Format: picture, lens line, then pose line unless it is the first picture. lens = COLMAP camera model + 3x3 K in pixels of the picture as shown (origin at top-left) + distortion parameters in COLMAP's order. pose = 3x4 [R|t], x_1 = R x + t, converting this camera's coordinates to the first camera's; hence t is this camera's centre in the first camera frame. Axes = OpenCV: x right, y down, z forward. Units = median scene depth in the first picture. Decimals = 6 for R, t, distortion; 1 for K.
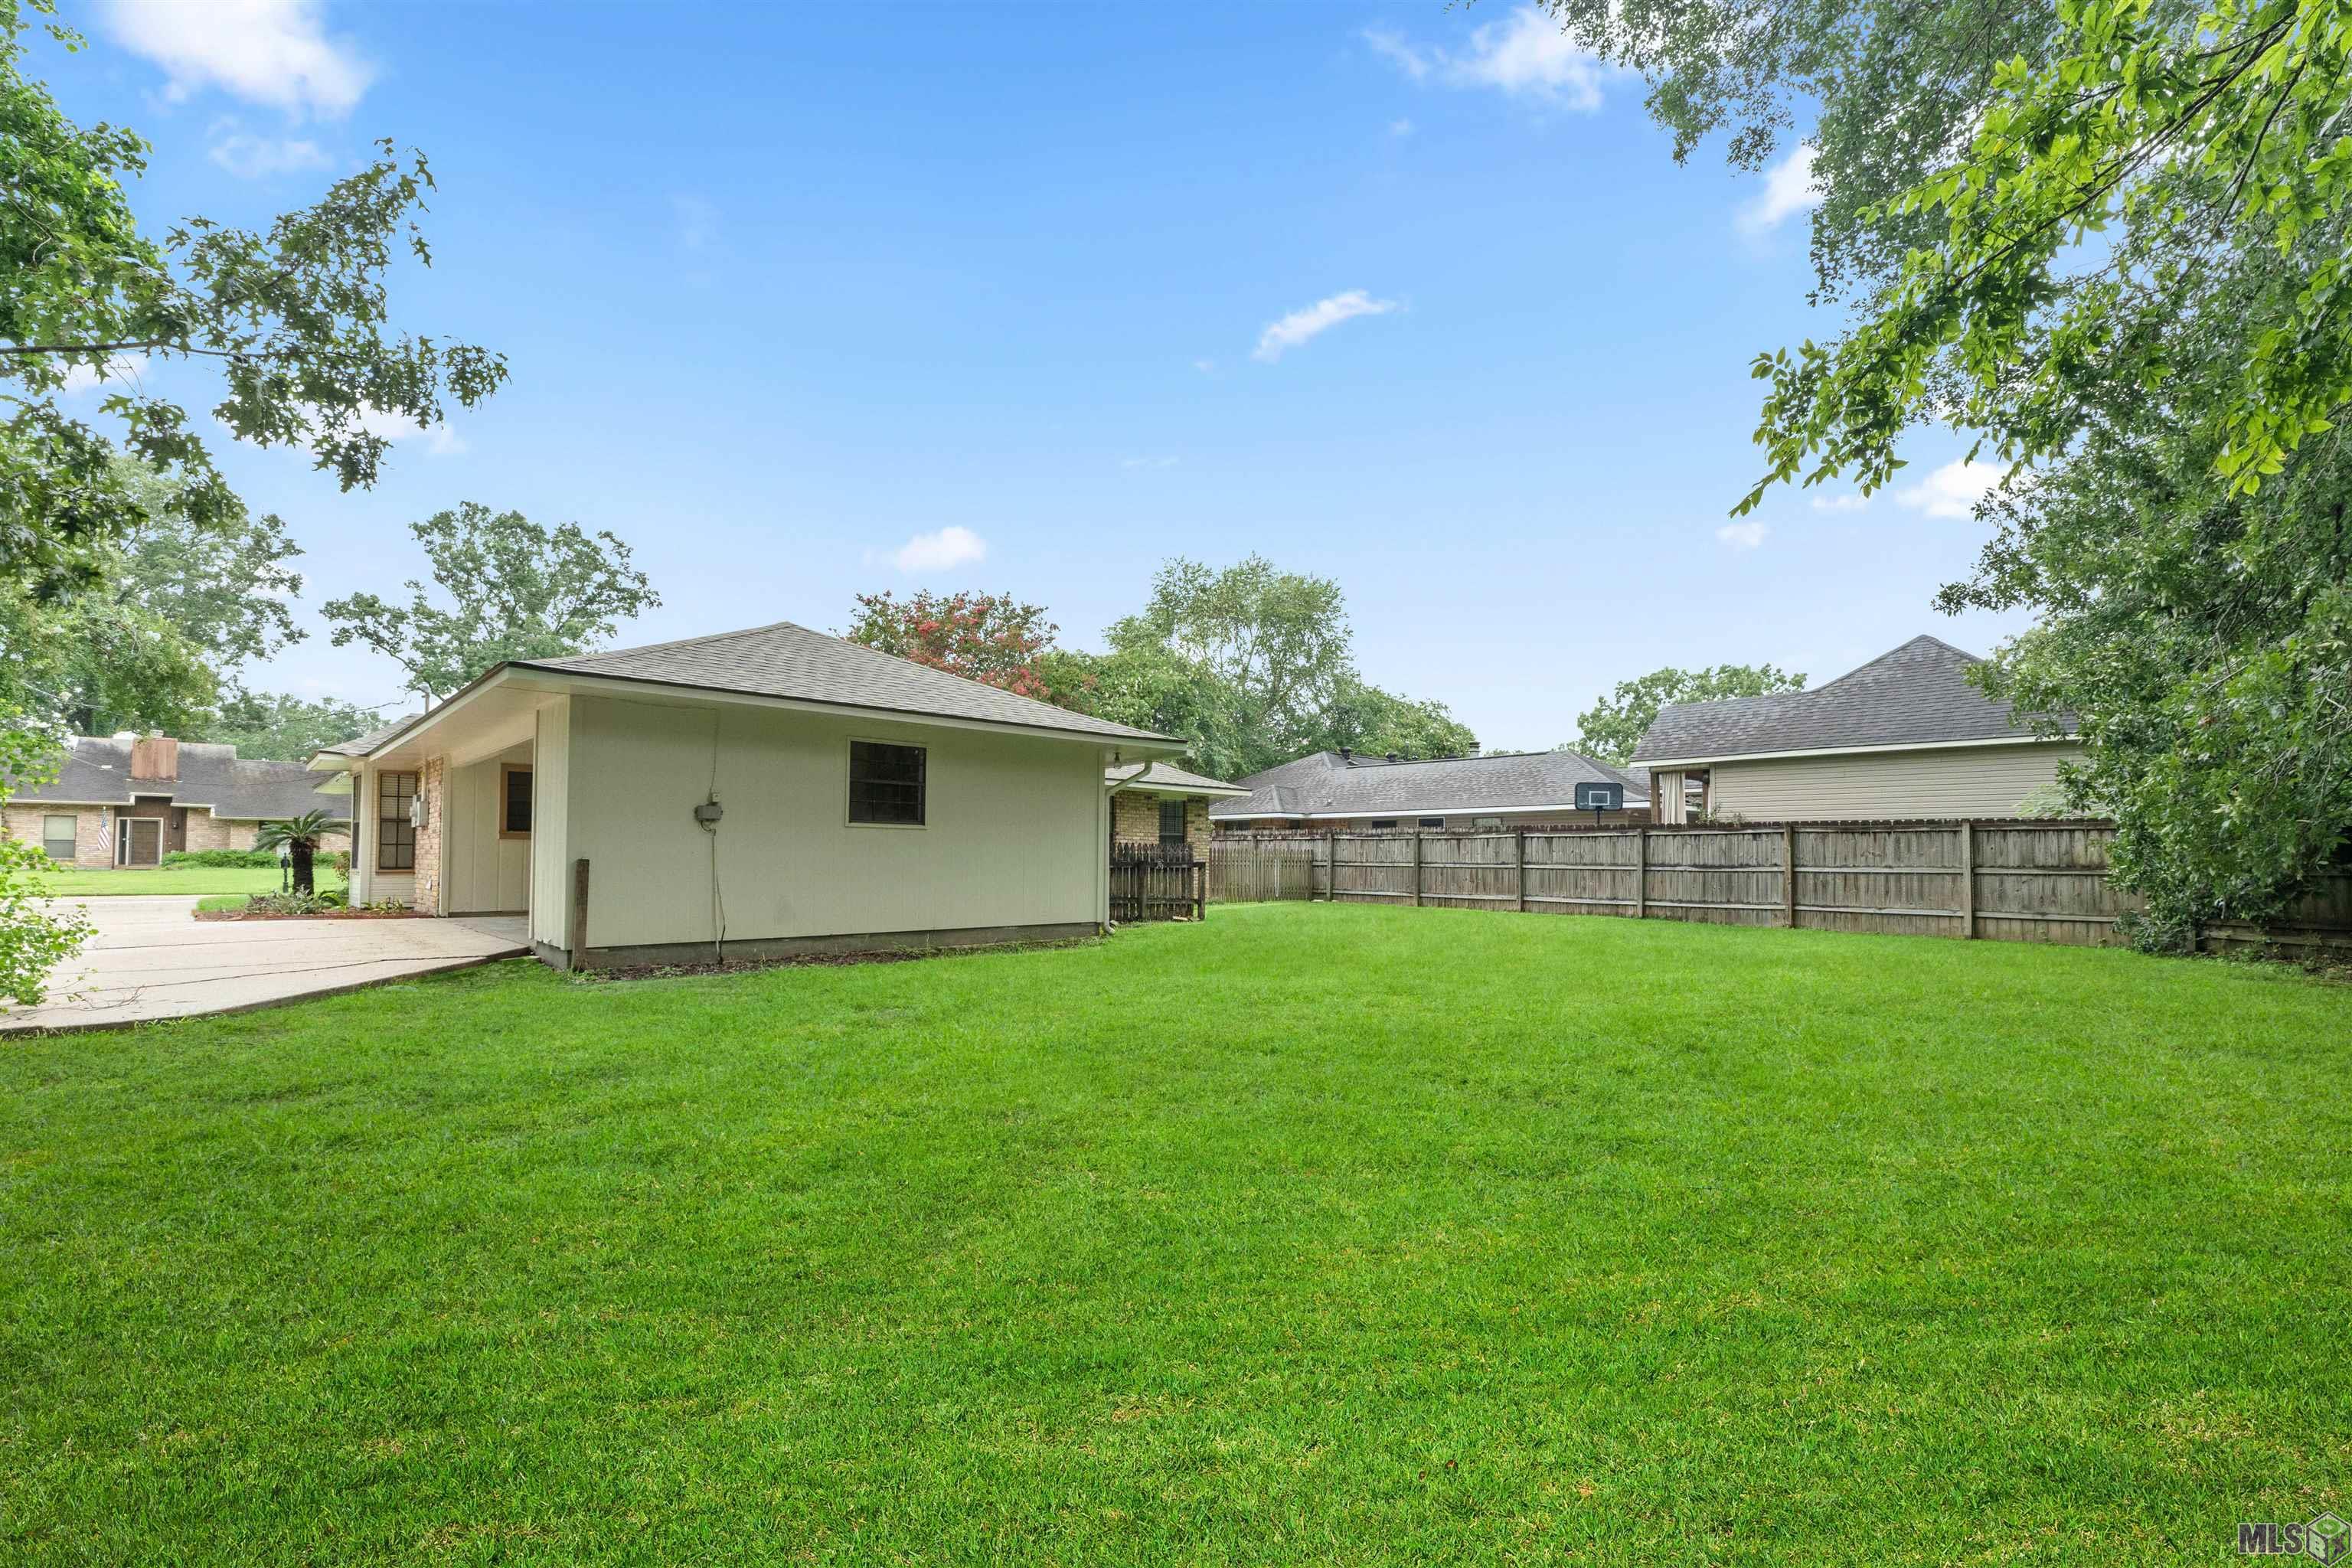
lens RADIAL K [[936.1, 0, 1176.0], [0, 936.1, 784.0], [0, 0, 1]] dist [-0.000329, -0.012245]
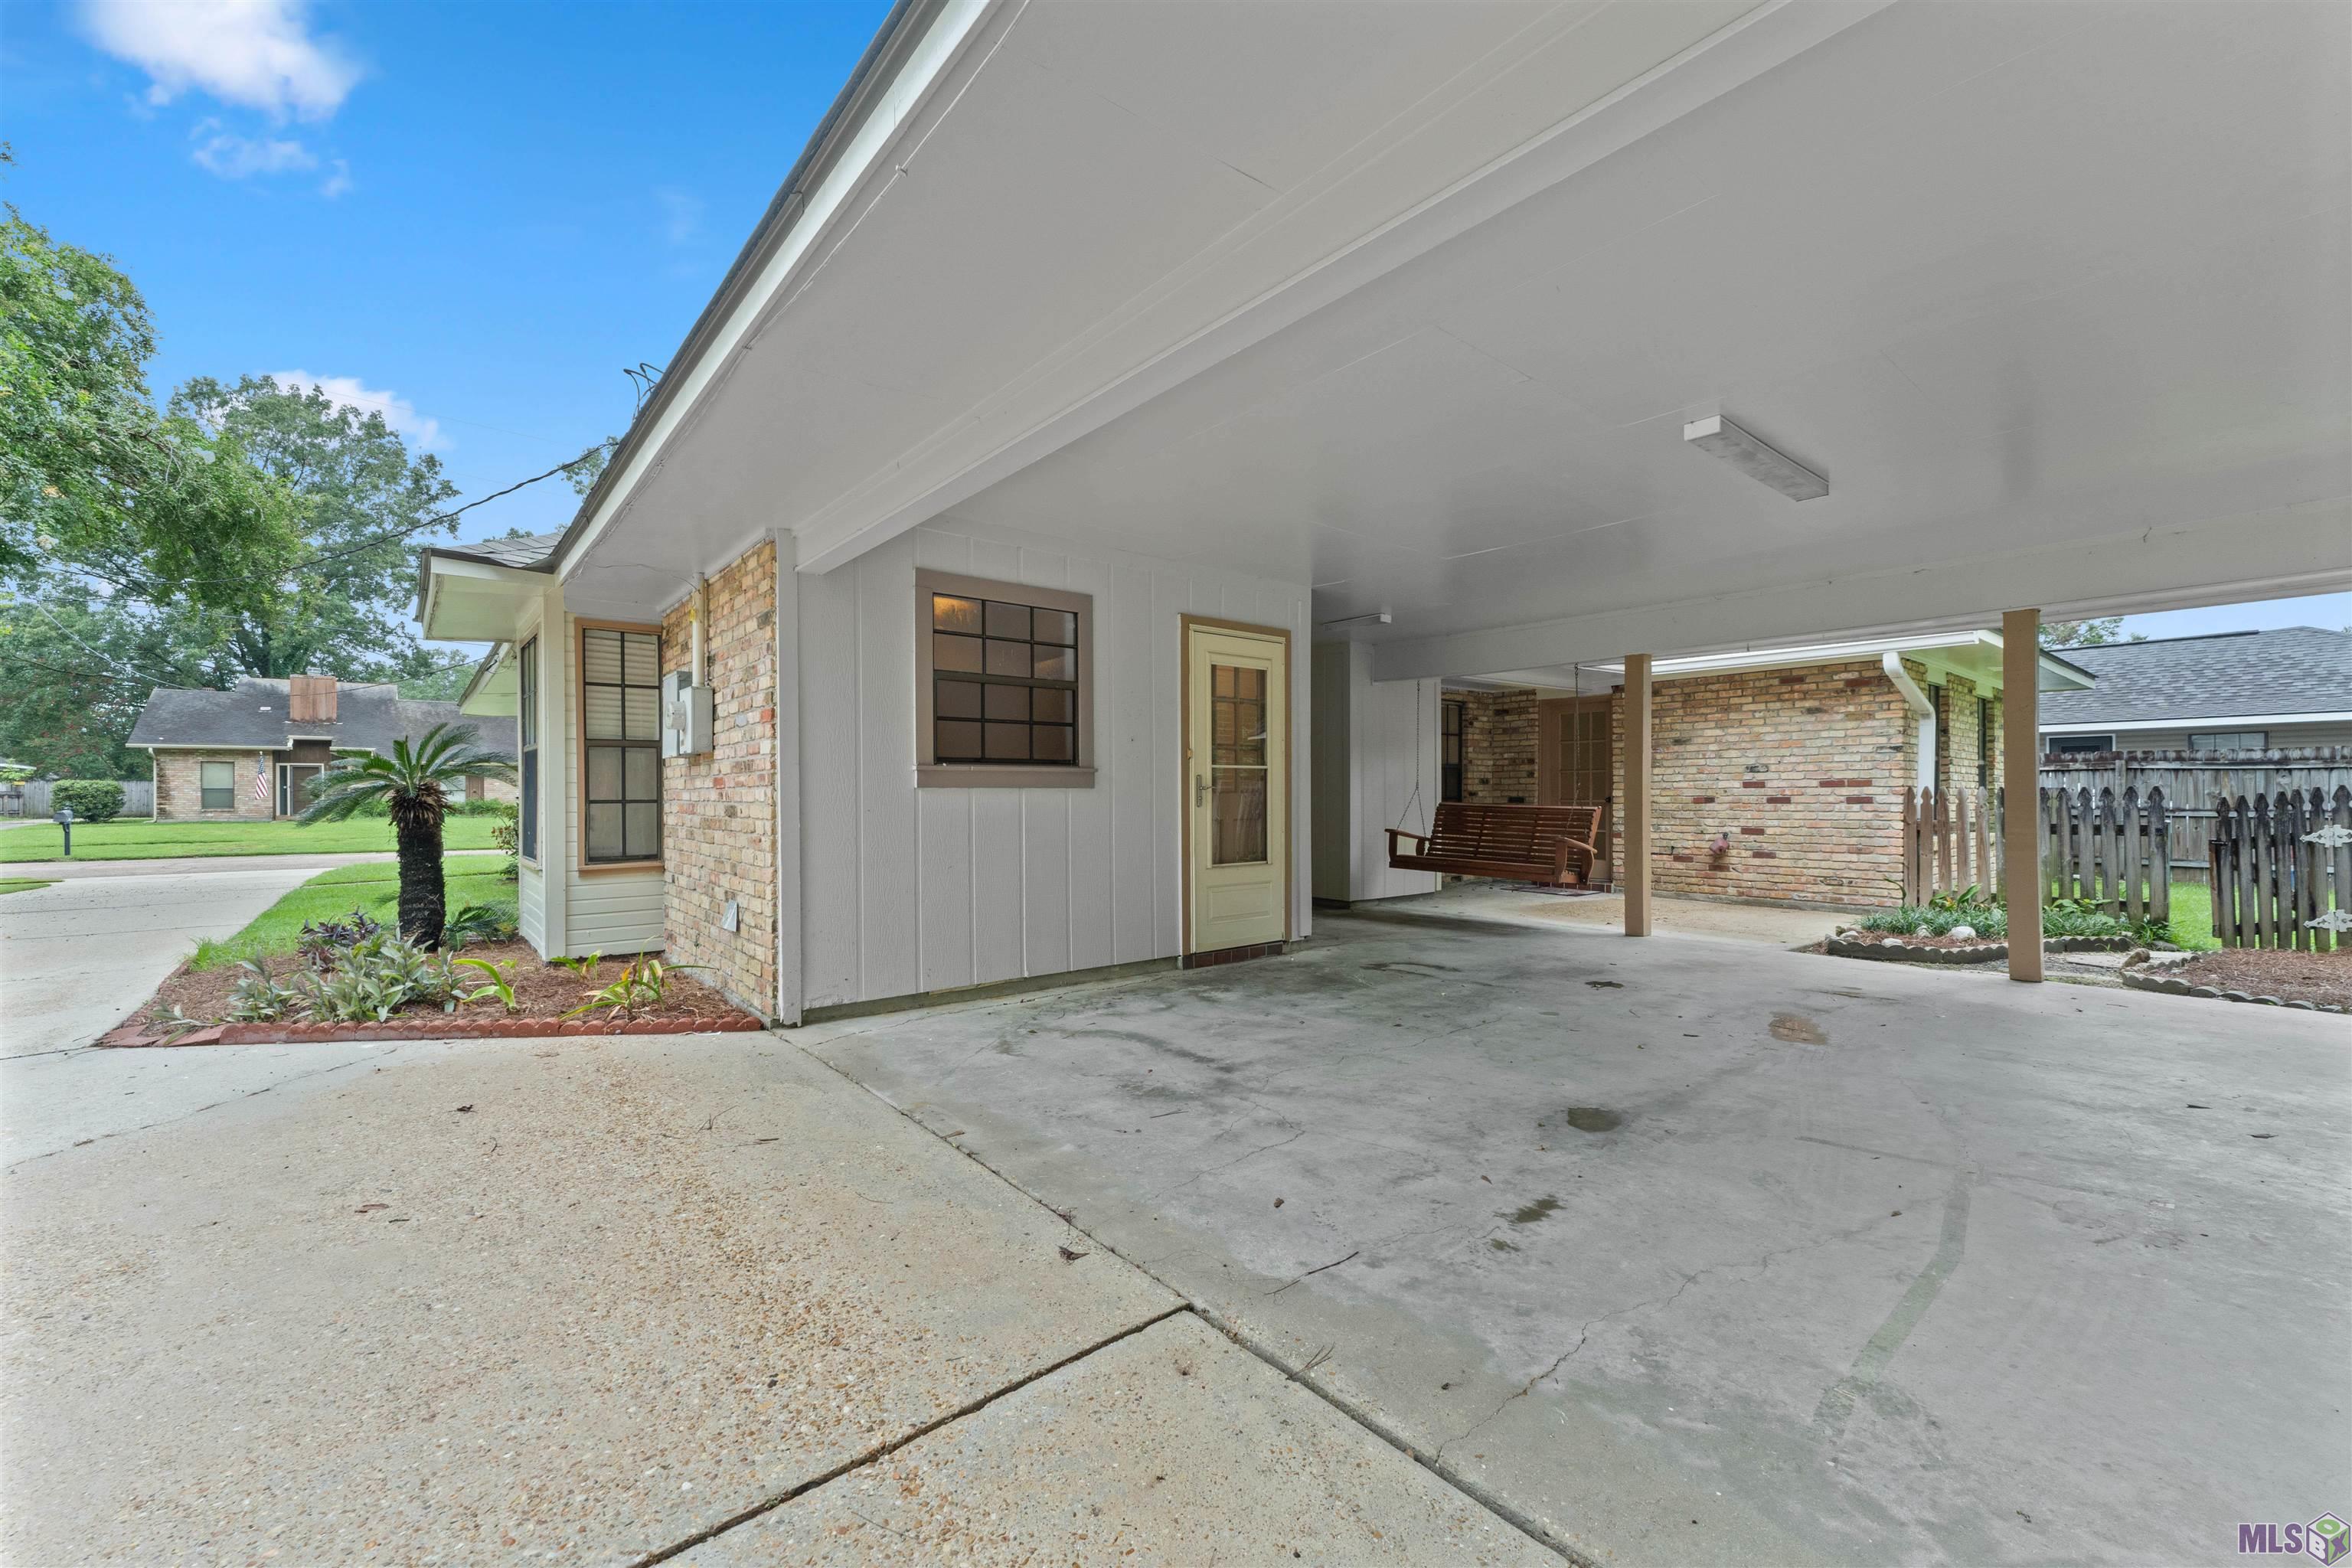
lens RADIAL K [[936.1, 0, 1176.0], [0, 936.1, 784.0], [0, 0, 1]] dist [-0.000329, -0.012245]
pose [[0.993737, 0.001584, -0.111729, -0.166867], [0.004610, 0.998467, 0.055159, 0.010558], [0.111645, -0.055329, 0.992207, 0.187734]]
